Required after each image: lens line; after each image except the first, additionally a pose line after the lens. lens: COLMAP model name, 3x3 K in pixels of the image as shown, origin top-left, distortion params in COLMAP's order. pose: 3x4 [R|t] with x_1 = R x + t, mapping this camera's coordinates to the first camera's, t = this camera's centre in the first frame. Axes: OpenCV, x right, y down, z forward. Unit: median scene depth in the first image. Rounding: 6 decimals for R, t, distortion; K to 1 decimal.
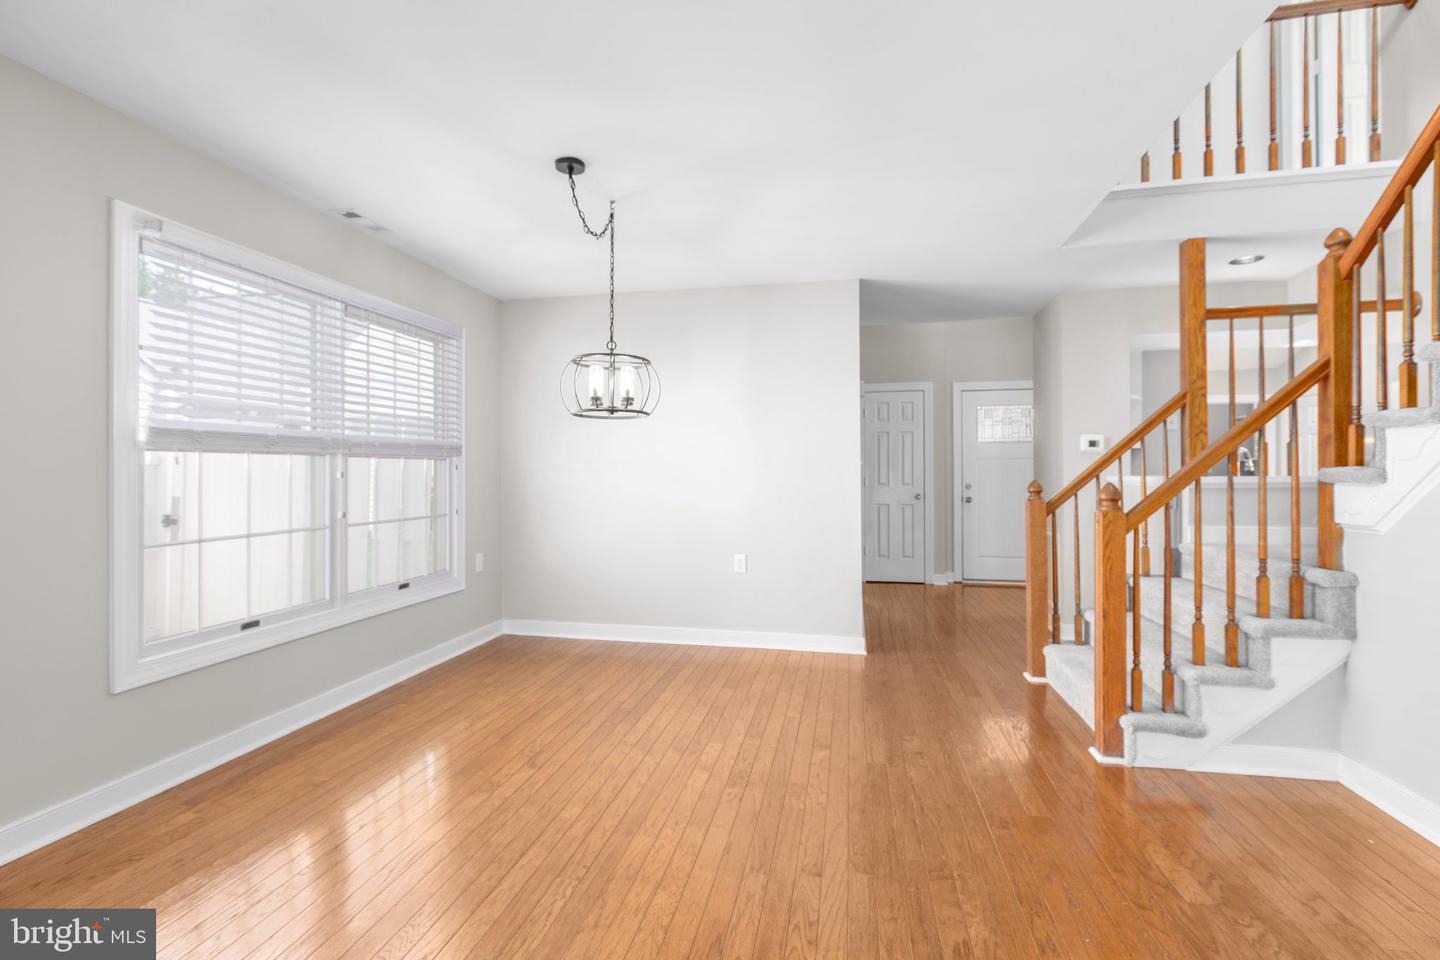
lens RADIAL K [[642.7, 0, 721.0], [0, 642.7, 465.0], [0, 0, 1]] dist [0.003773, -0.000687]
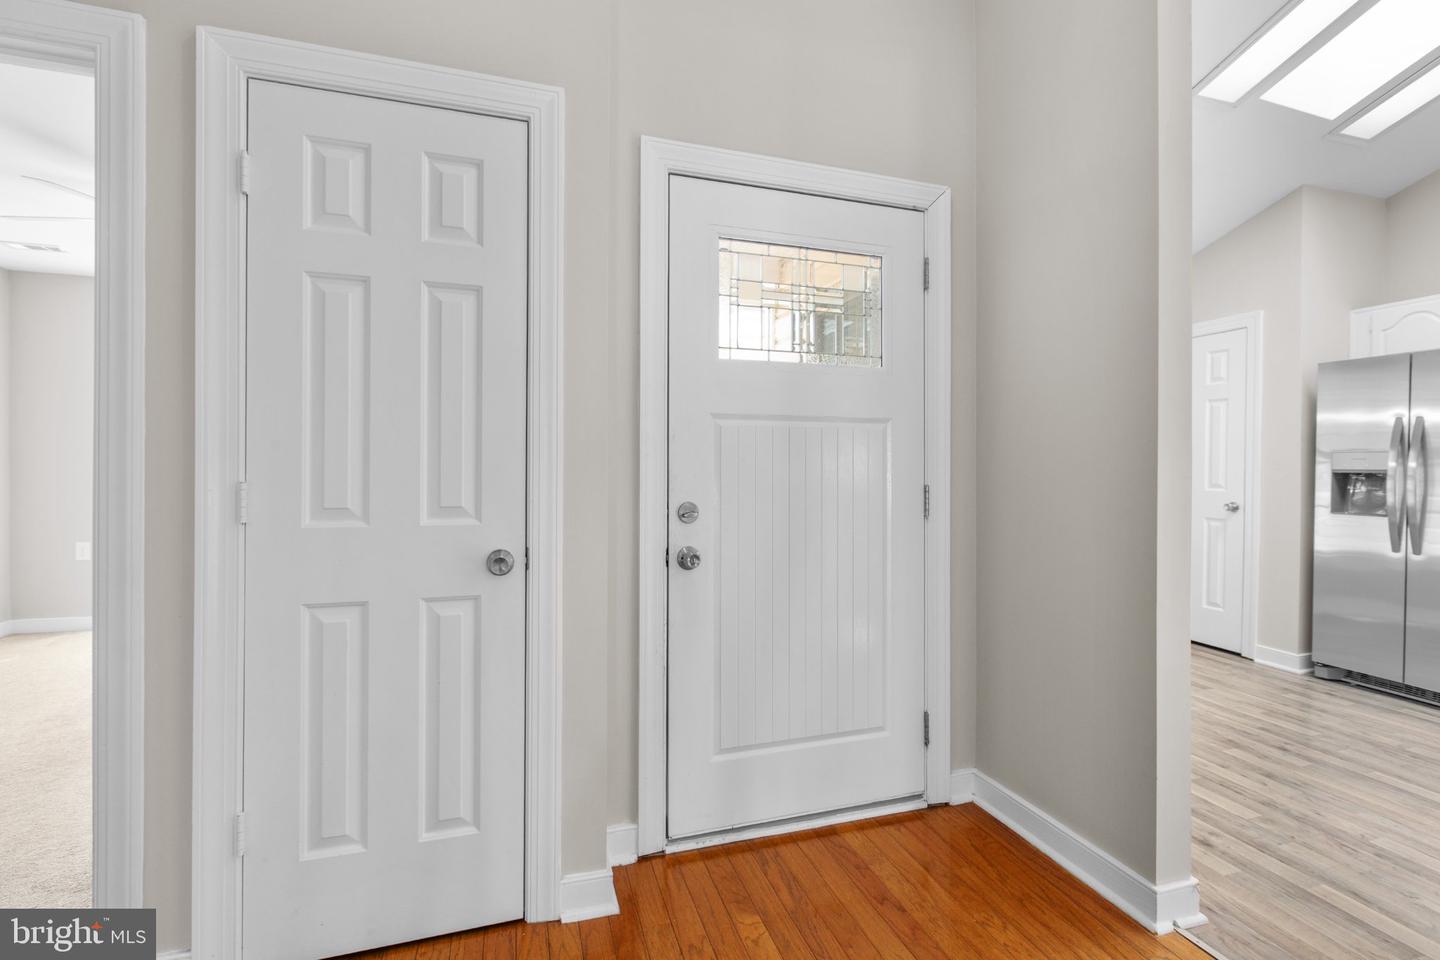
lens RADIAL K [[642.7, 0, 720.9], [0, 642.7, 475.1], [0, 0, 1]] dist [0.003773, -0.000687]
pose [[0.876522, 0.001996, 0.481357, 0.629305], [-0.011720, 0.999783, 0.017196, 0.029399], [-0.481219, -0.020714, 0.876356, 1.796801]]
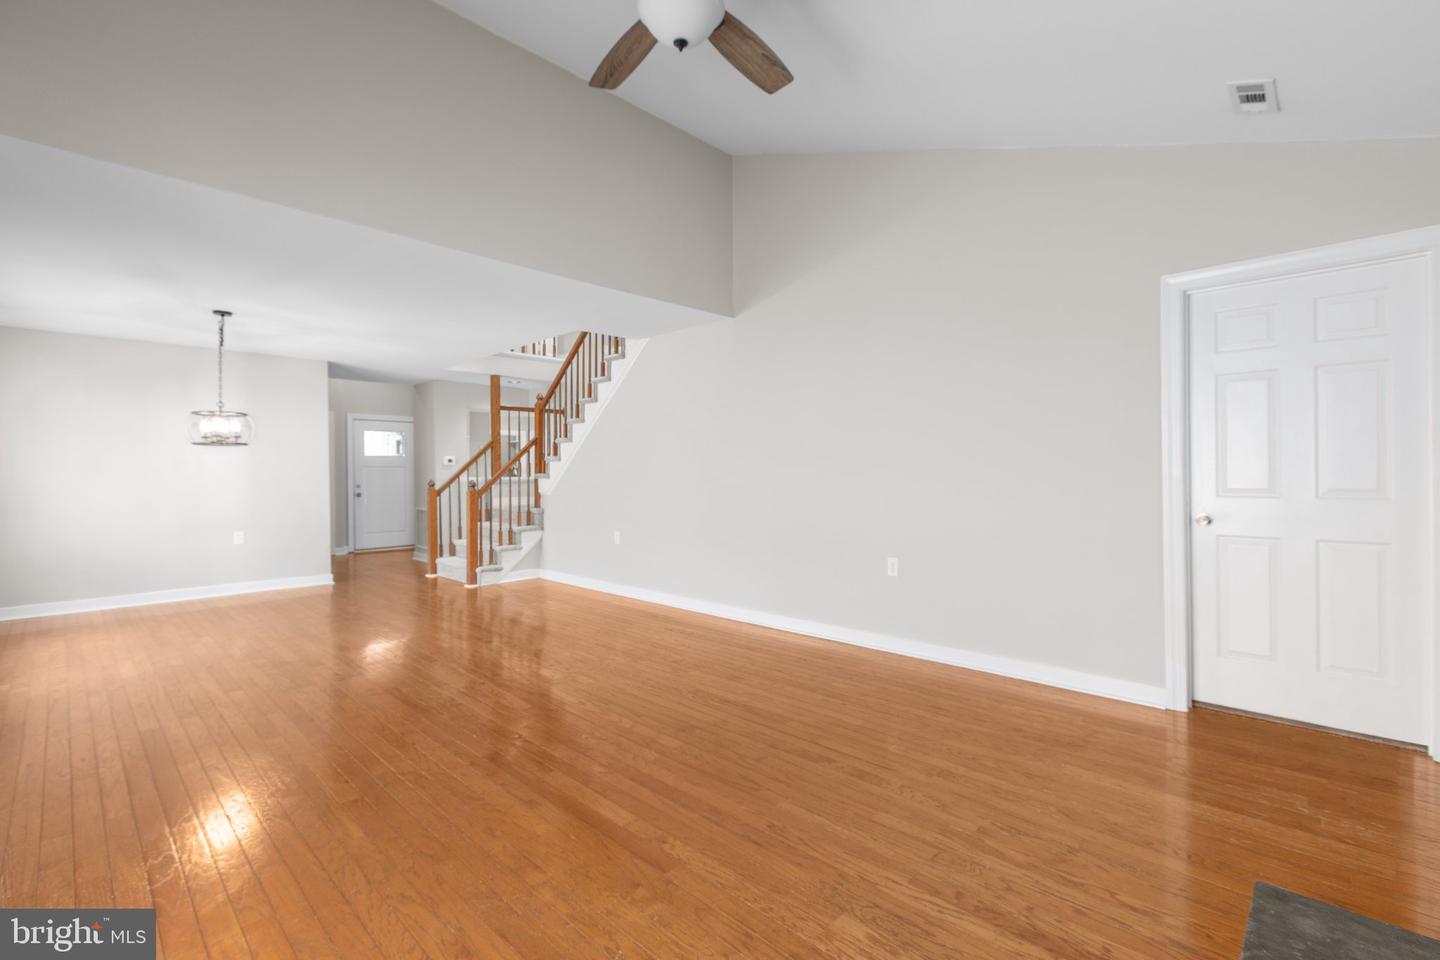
lens RADIAL K [[642.7, 0, 711.0], [0, 642.7, 473.9], [0, 0, 1]] dist [0.003773, -0.000687]
pose [[0.550618, -0.003823, 0.834749, -0.944850], [-0.004004, 0.999966, 0.007220, -0.017344], [-0.834748, -0.007318, 0.550584, -1.127818]]
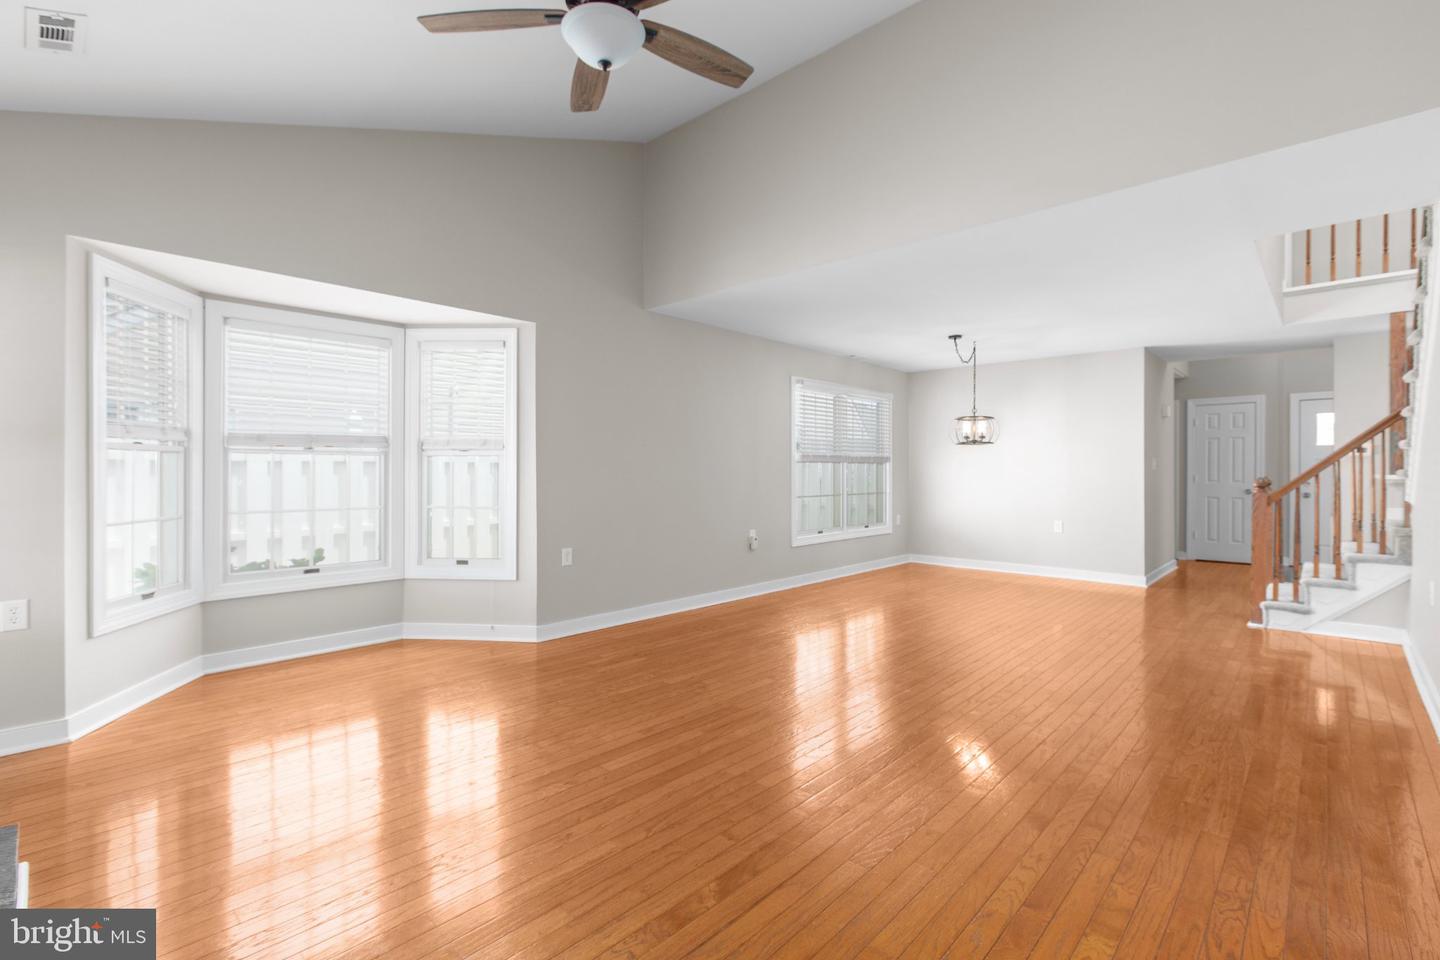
lens RADIAL K [[642.7, 0, 719.4], [0, 642.7, 471.9], [0, 0, 1]] dist [0.003773, -0.000687]
pose [[0.848535, 0.004886, -0.529117, 0.249181], [0.003477, 0.999884, 0.014808, -0.020945], [0.529128, -0.014405, 0.848420, -1.295653]]
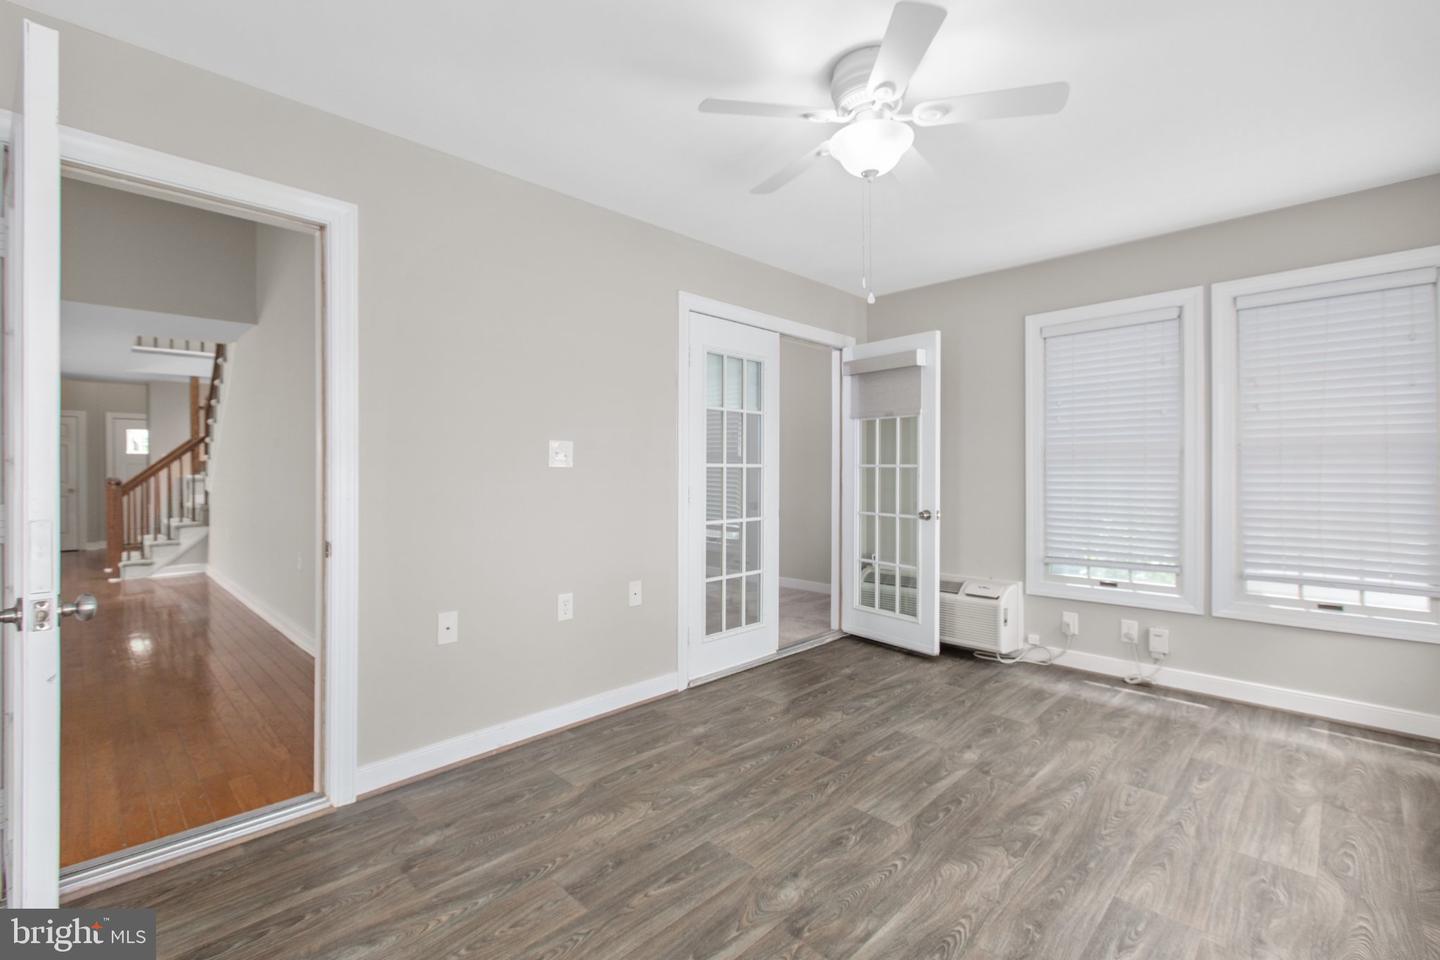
lens RADIAL K [[642.7, 0, 721.7], [0, 642.7, 484.5], [0, 0, 1]] dist [0.003773, -0.000687]
pose [[0.551427, -0.009422, 0.834170, -0.221725], [-0.012831, 0.999722, 0.019773, -0.026441], [-0.834124, -0.021607, 0.551153, -2.382629]]
